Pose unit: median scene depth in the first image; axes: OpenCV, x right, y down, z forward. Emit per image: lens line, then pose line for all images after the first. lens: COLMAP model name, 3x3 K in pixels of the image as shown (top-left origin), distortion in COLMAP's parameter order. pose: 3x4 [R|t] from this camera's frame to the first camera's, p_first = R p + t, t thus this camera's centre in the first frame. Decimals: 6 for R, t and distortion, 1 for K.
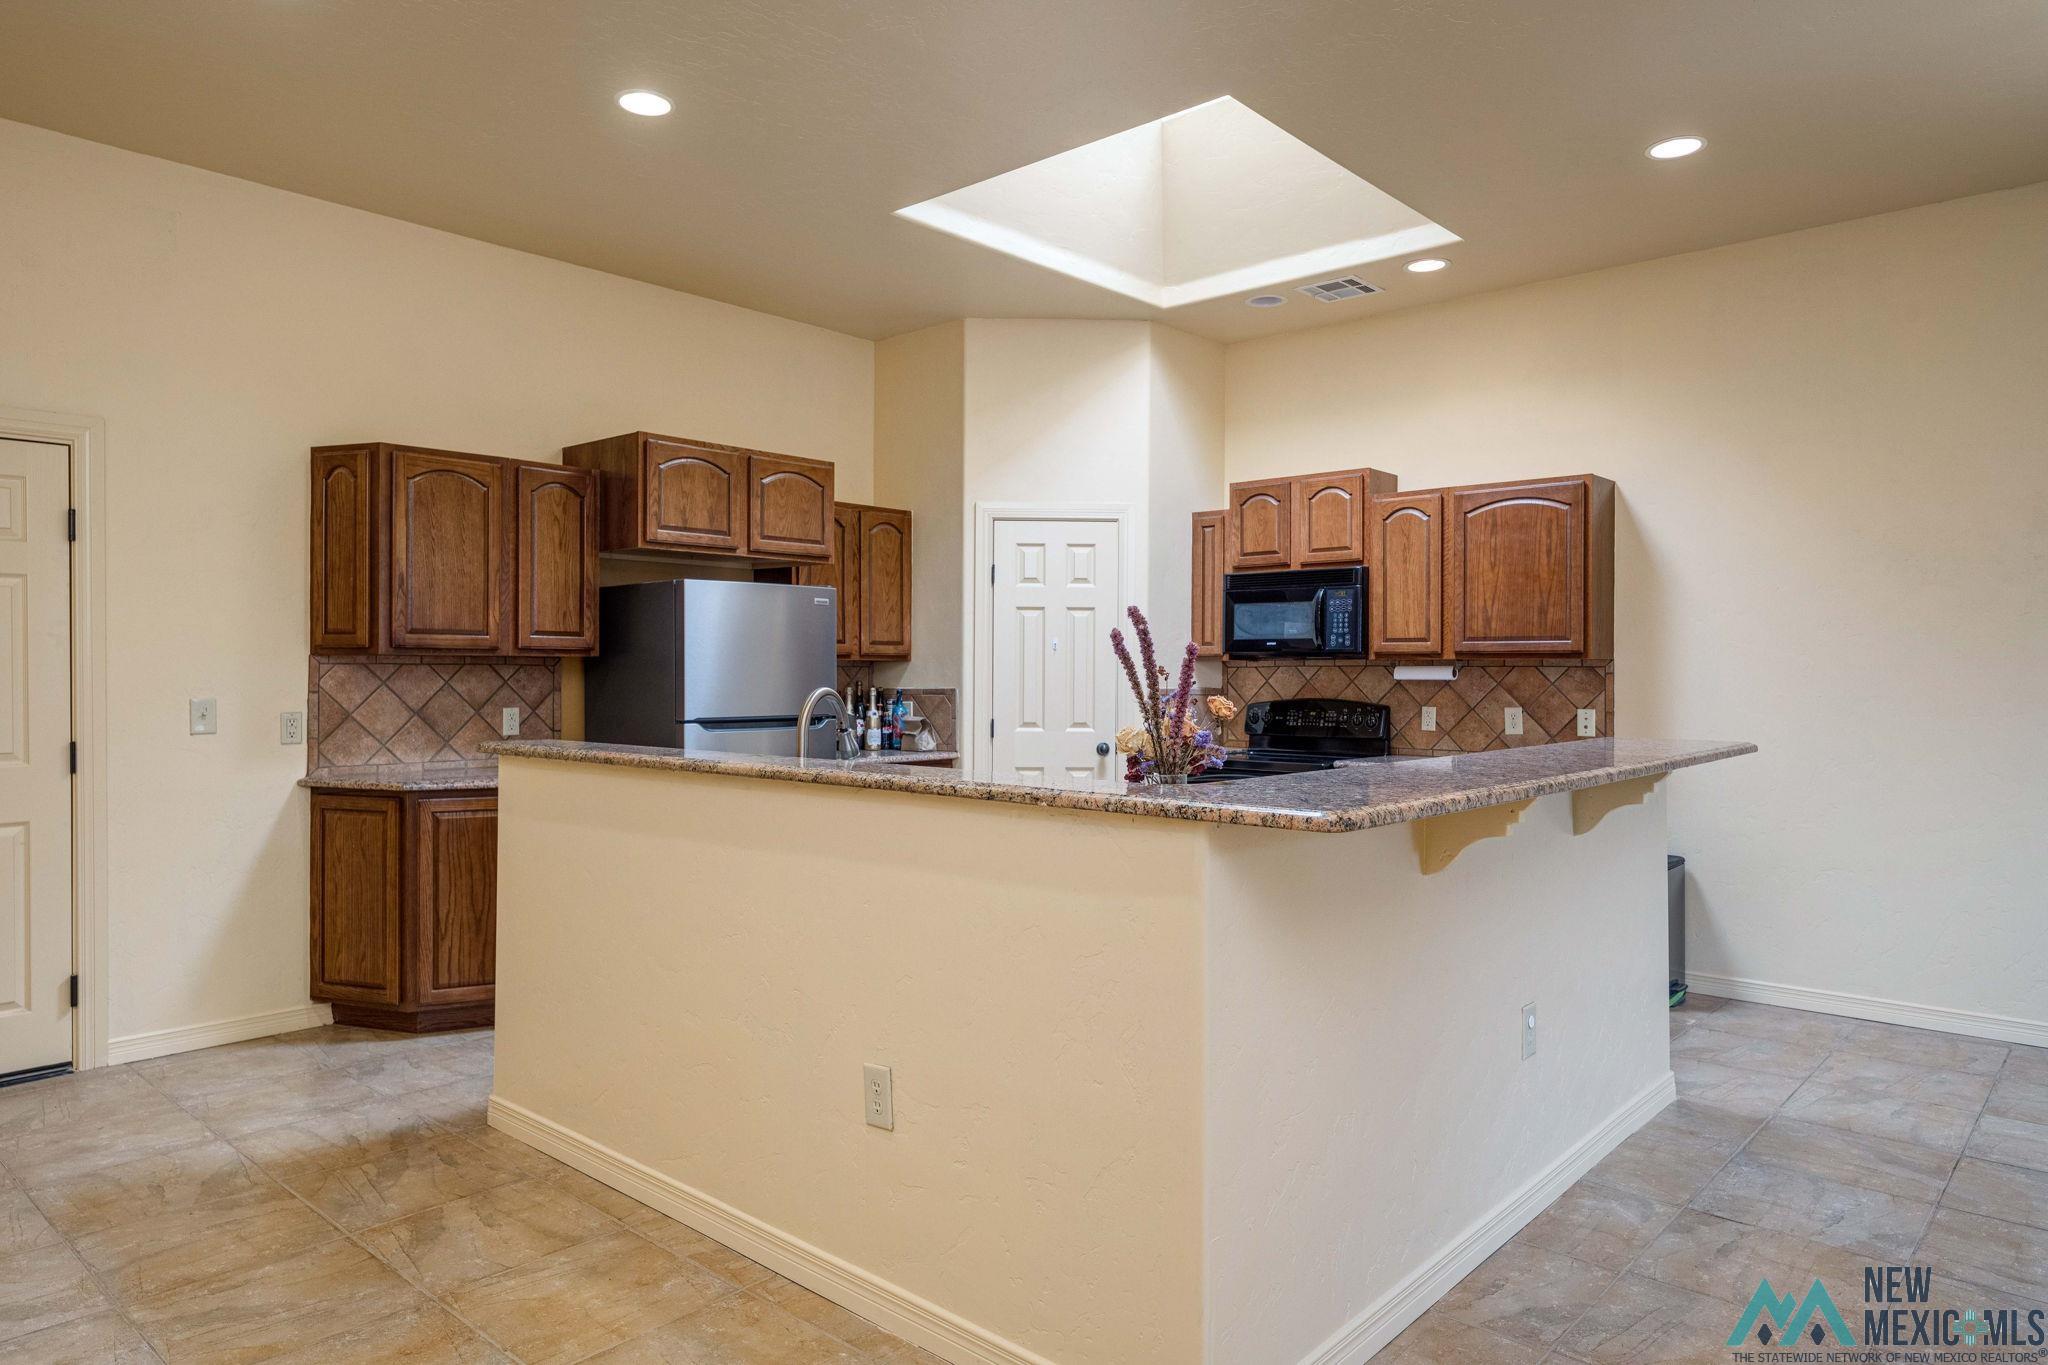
lens RADIAL K [[1282.9, 0, 1024.0], [0, 1282.9, 682.5], [0, 0, 1]] dist [0.000404, -0.001038]
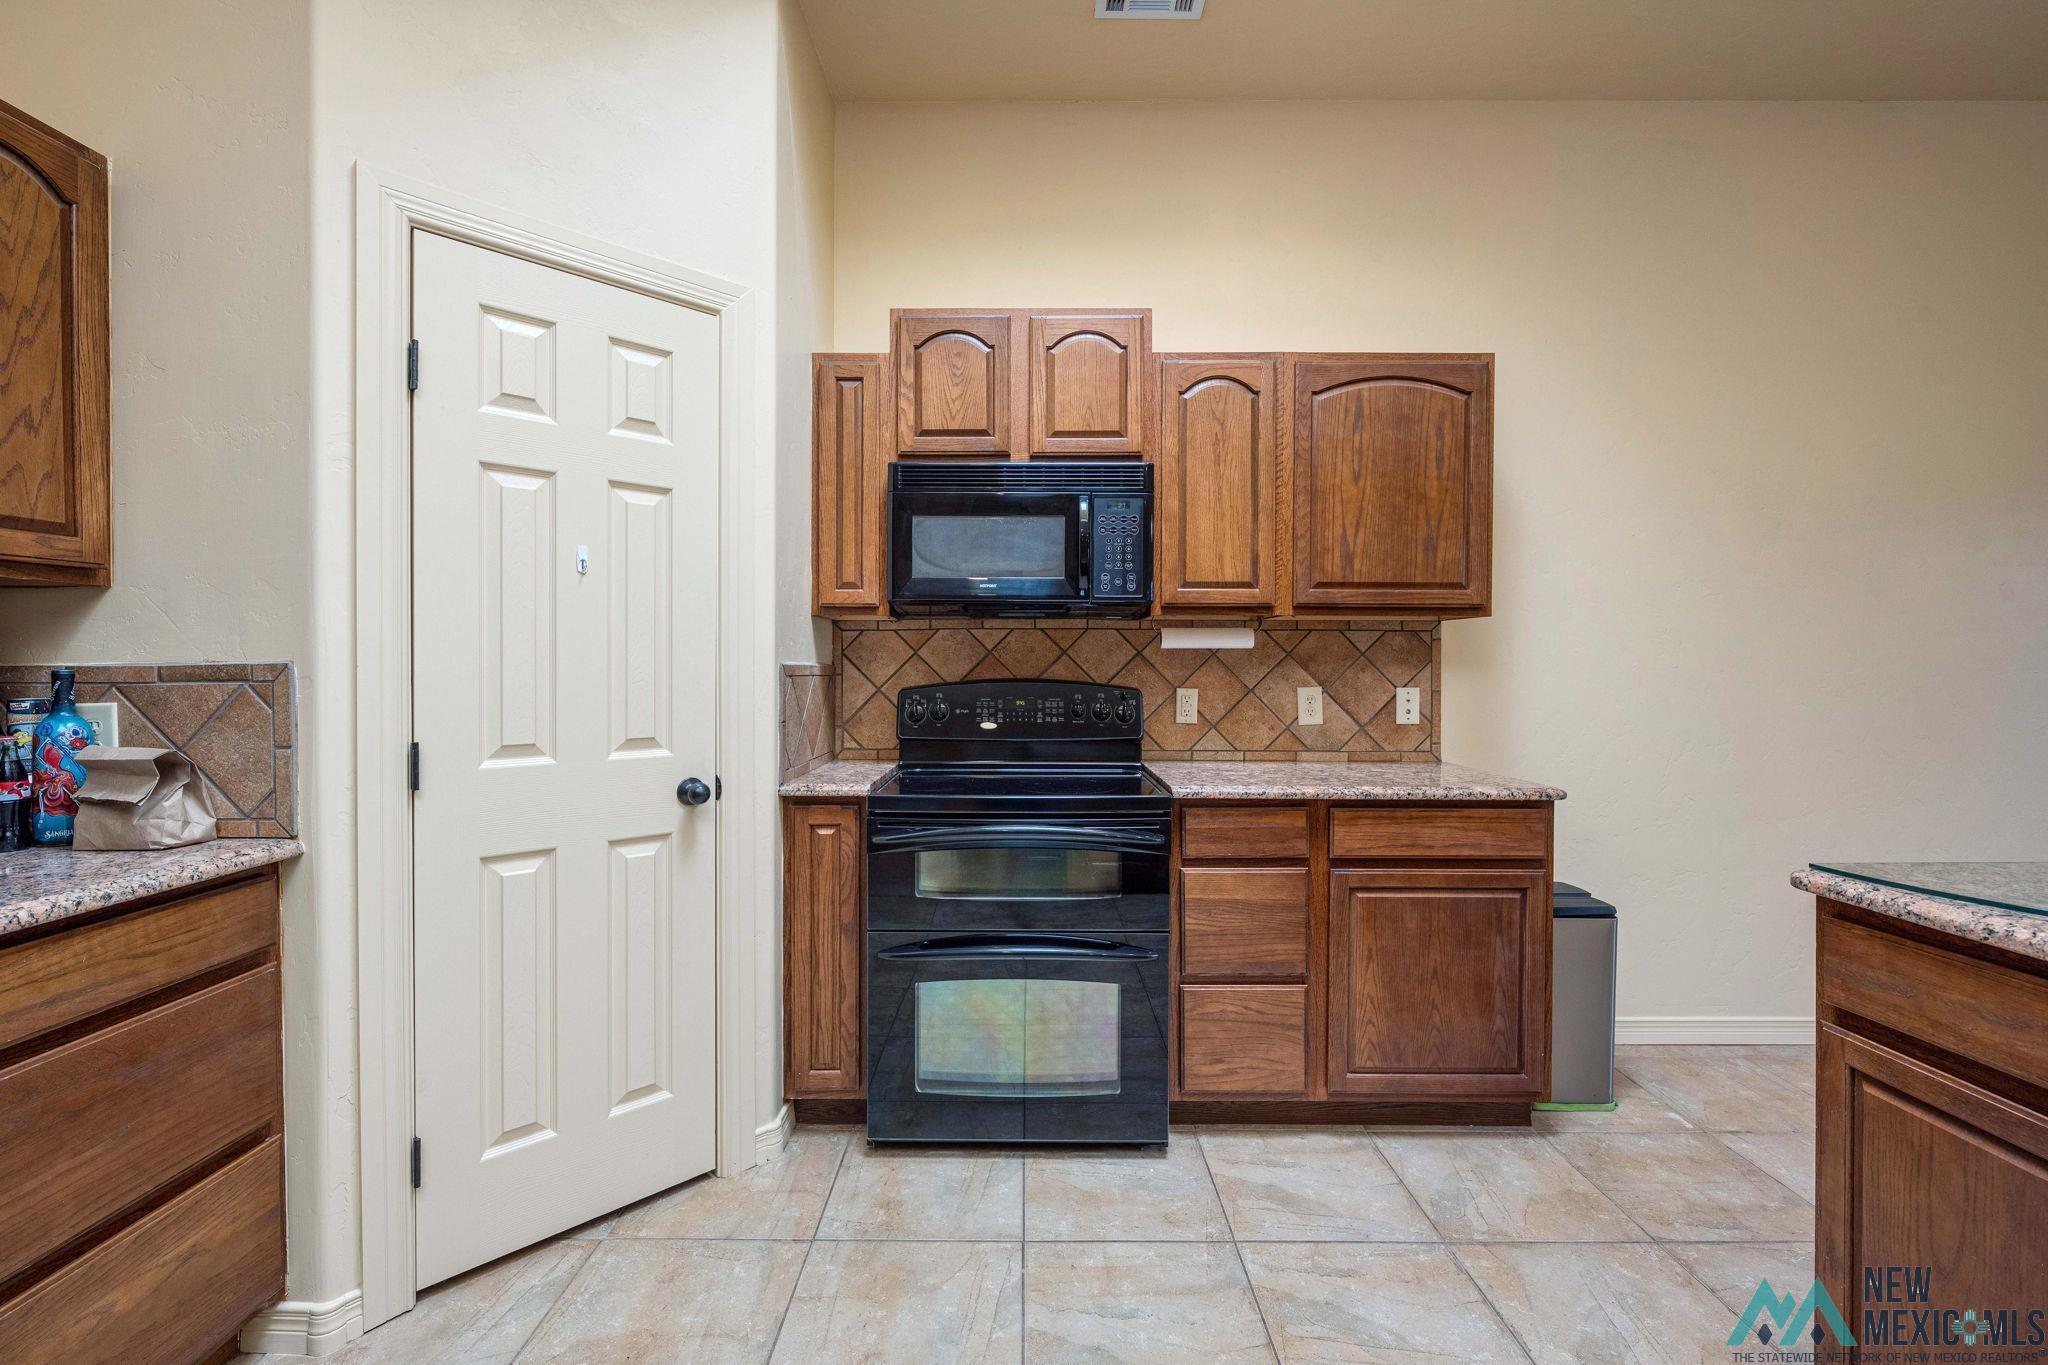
lens RADIAL K [[892.6, 0, 1012.2], [0, 892.6, 674.2], [0, 0, 1]] dist [-0.001359, -0.000286]
pose [[0.745112, -0.008990, 0.666878, -0.072156], [0.005634, 0.999958, 0.007186, 0.007298], [-0.666915, -0.001597, 0.745132, 0.707302]]
